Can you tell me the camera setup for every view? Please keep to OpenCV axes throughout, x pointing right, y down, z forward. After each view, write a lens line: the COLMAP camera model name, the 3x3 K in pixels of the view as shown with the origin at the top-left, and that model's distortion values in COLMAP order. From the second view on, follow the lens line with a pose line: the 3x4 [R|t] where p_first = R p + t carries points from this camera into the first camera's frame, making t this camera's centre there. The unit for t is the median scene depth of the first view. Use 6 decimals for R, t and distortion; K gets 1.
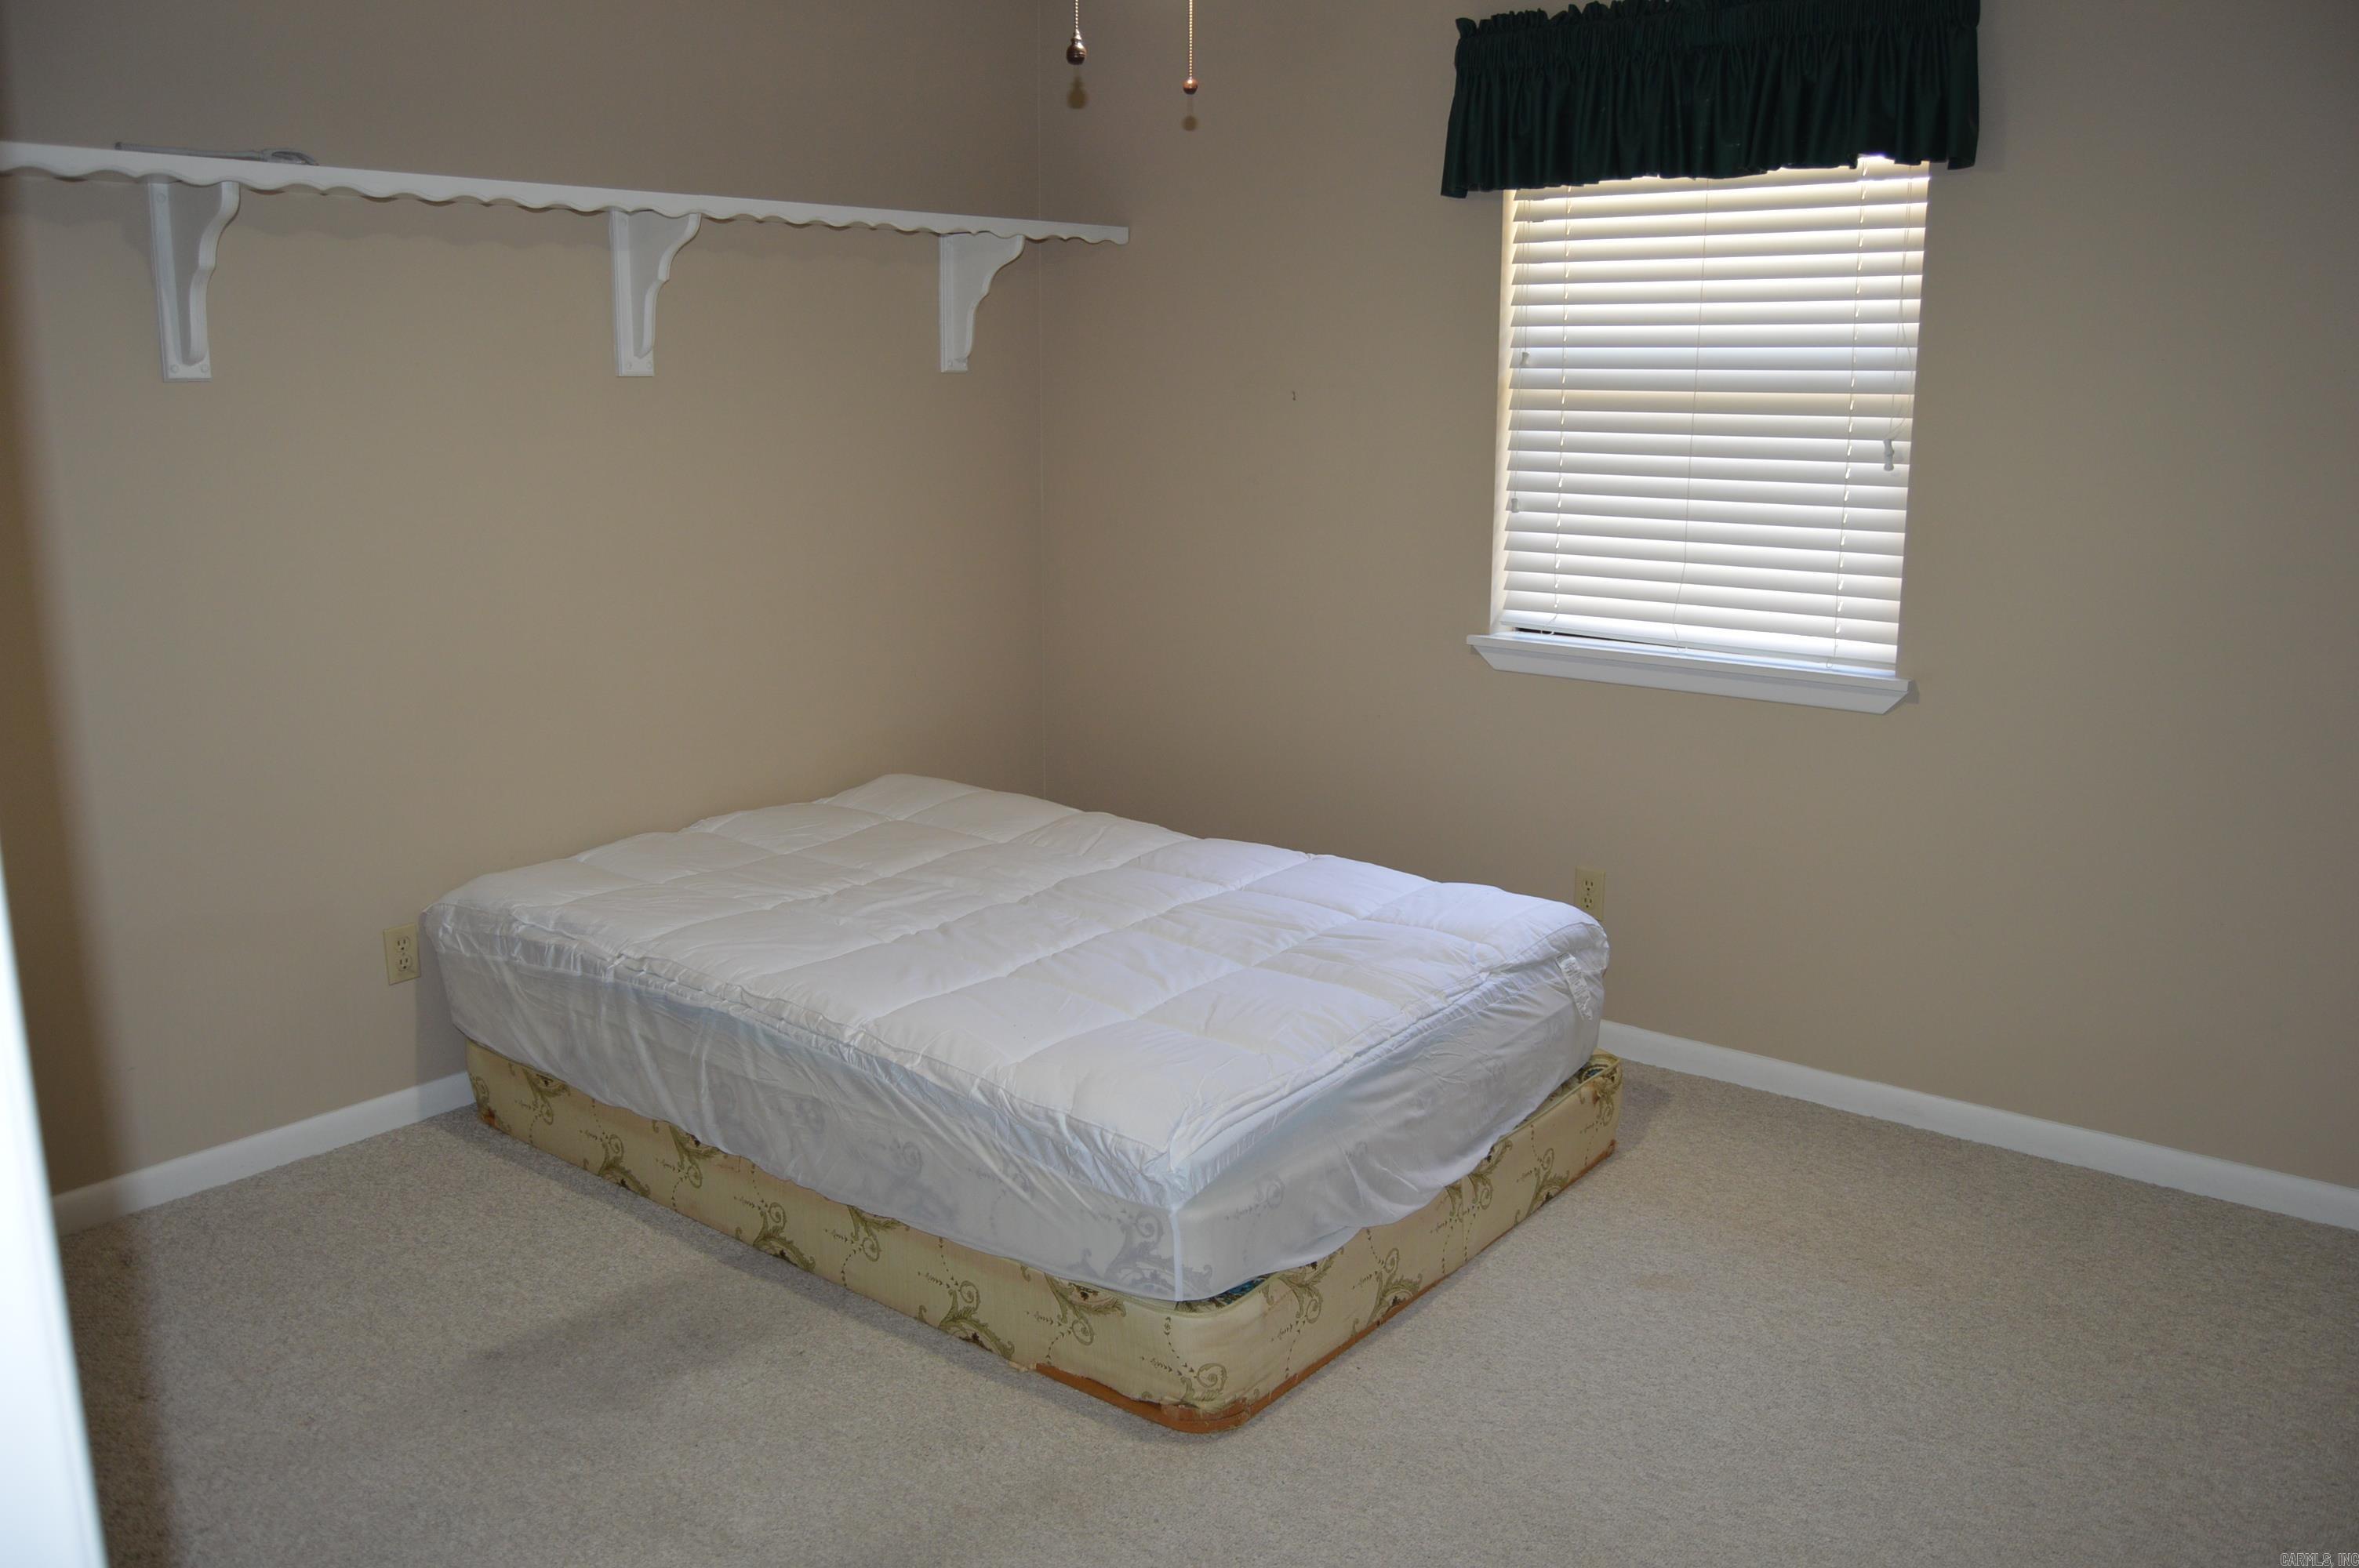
lens RADIAL K [[1870.5, 0, 1172.6], [0, 1870.5, 775.1], [0, 0, 1]] dist [-0.096529, 0.041295]
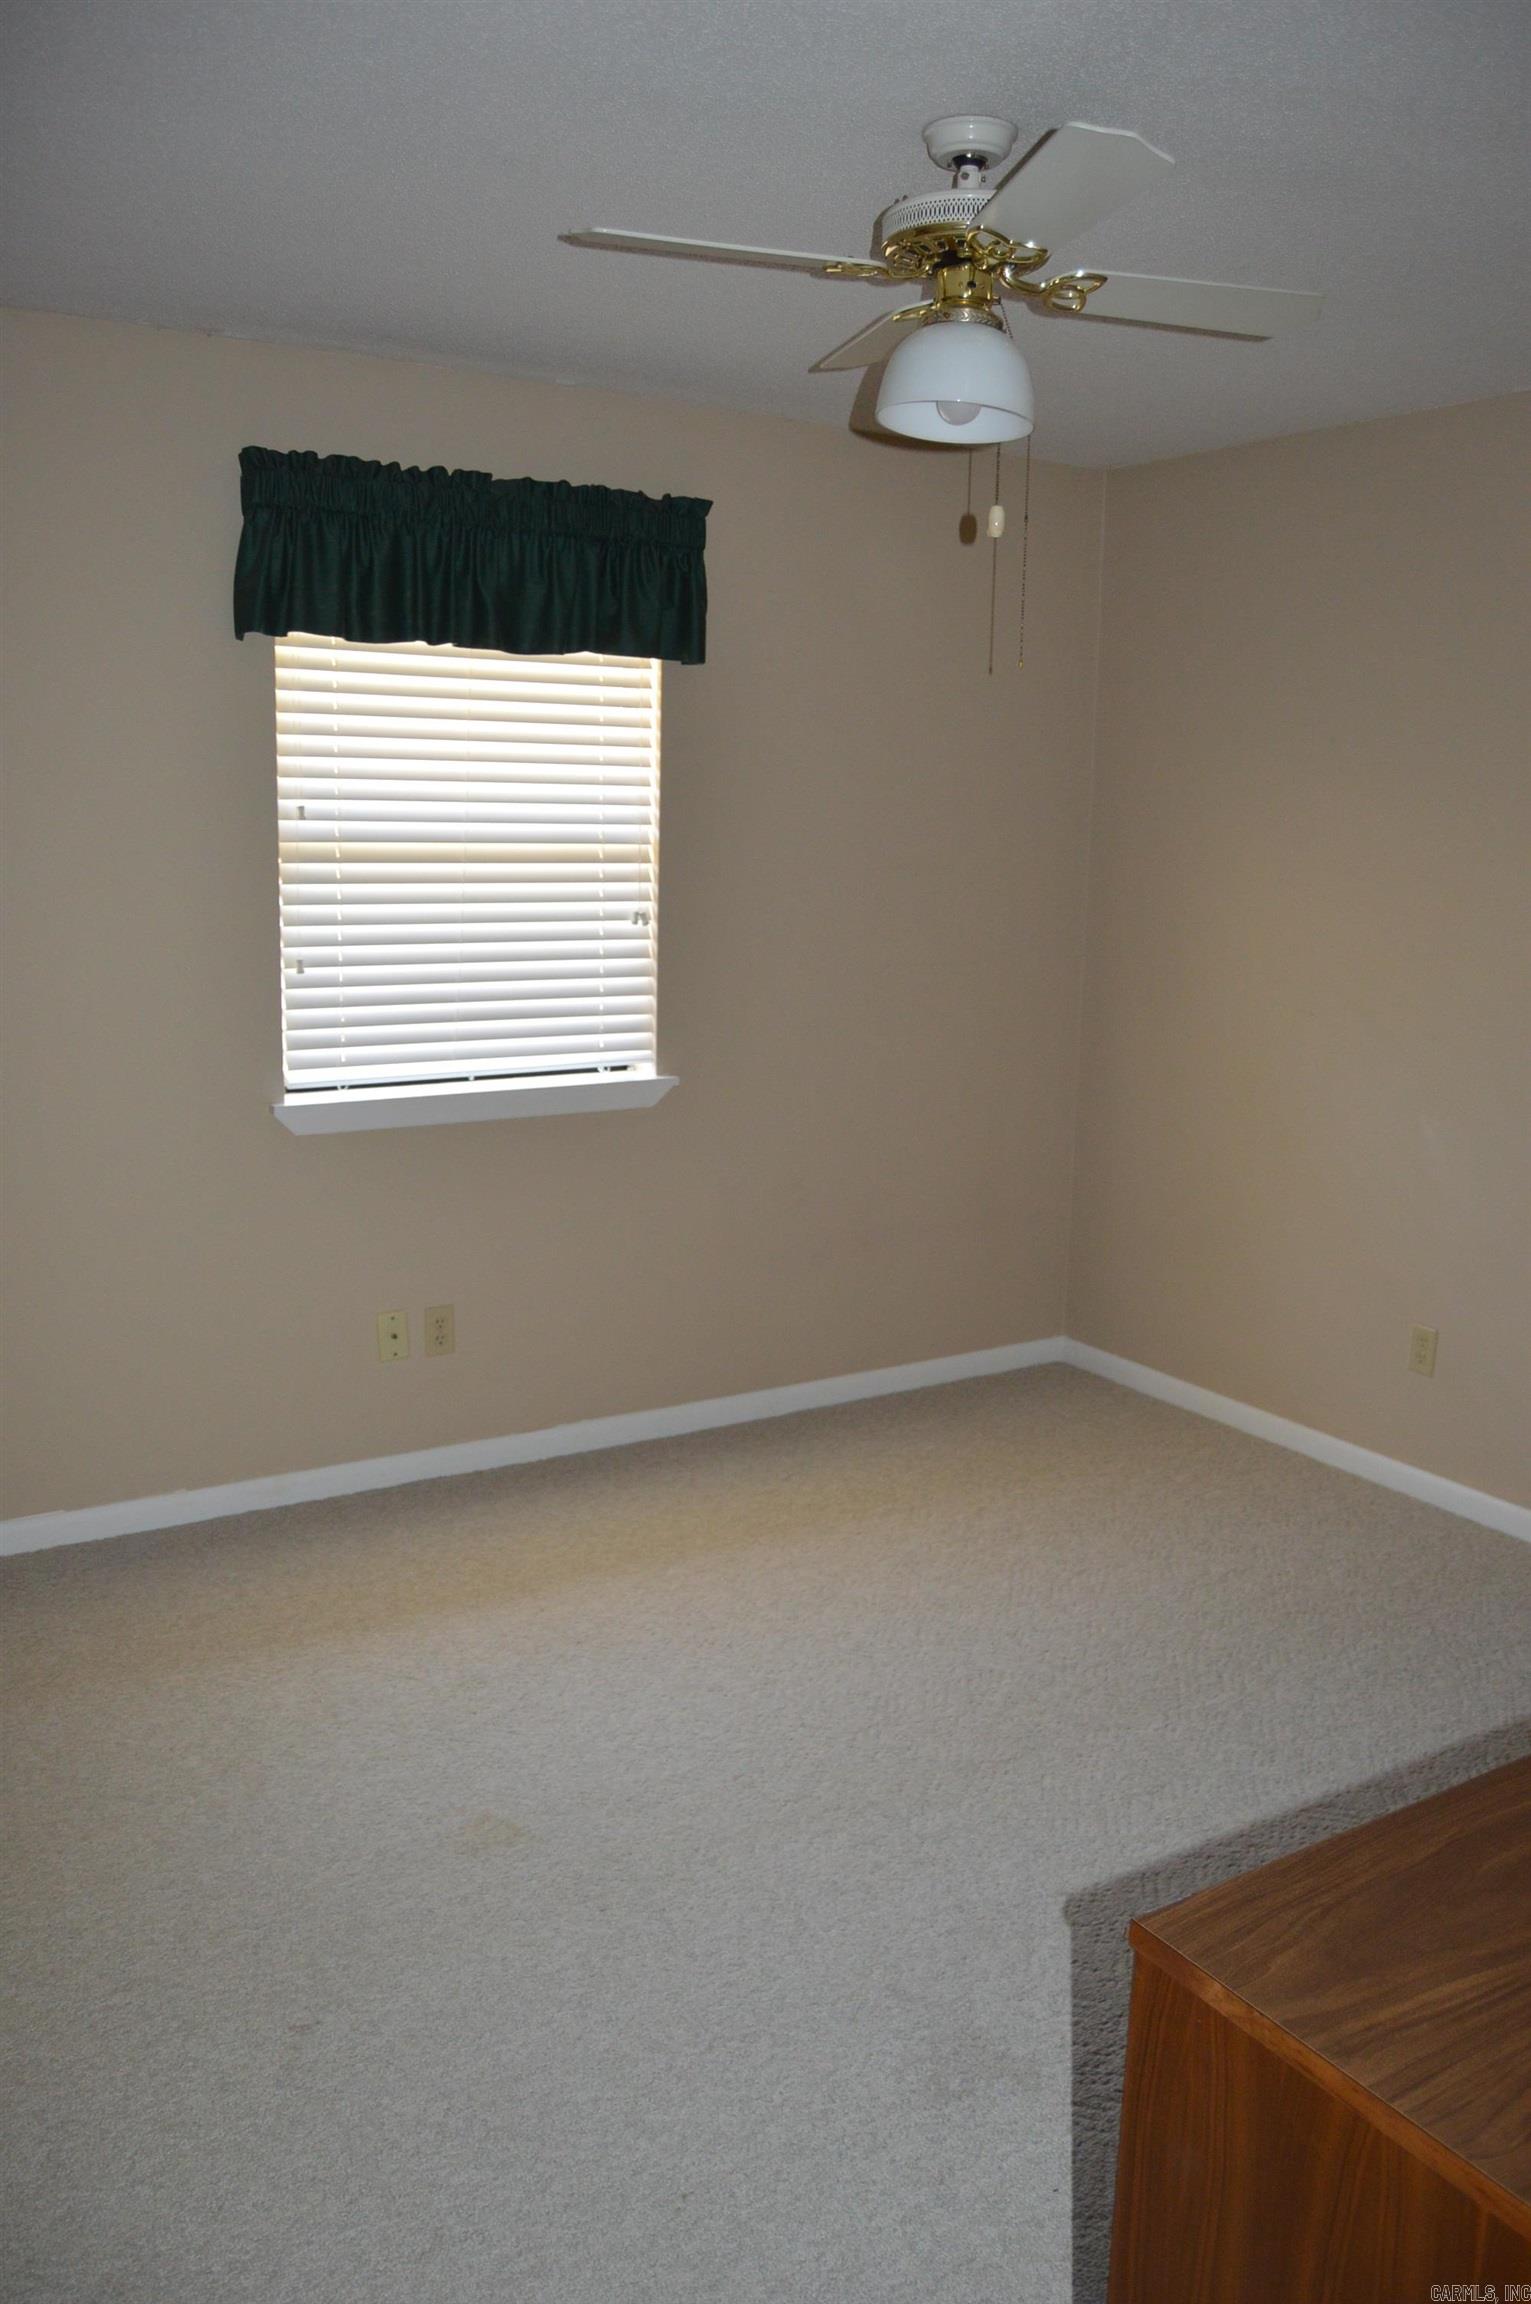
lens RADIAL K [[1827.2, 0, 800.4], [0, 1827.2, 1164.2], [0, 0, 1]] dist [-0.096529, 0.041295]
pose [[0.282783, -0.167528, 0.944441, -0.674791], [0.179128, 0.976531, 0.119586, -0.113767], [-0.942309, 0.135359, 0.306155, 0.503731]]
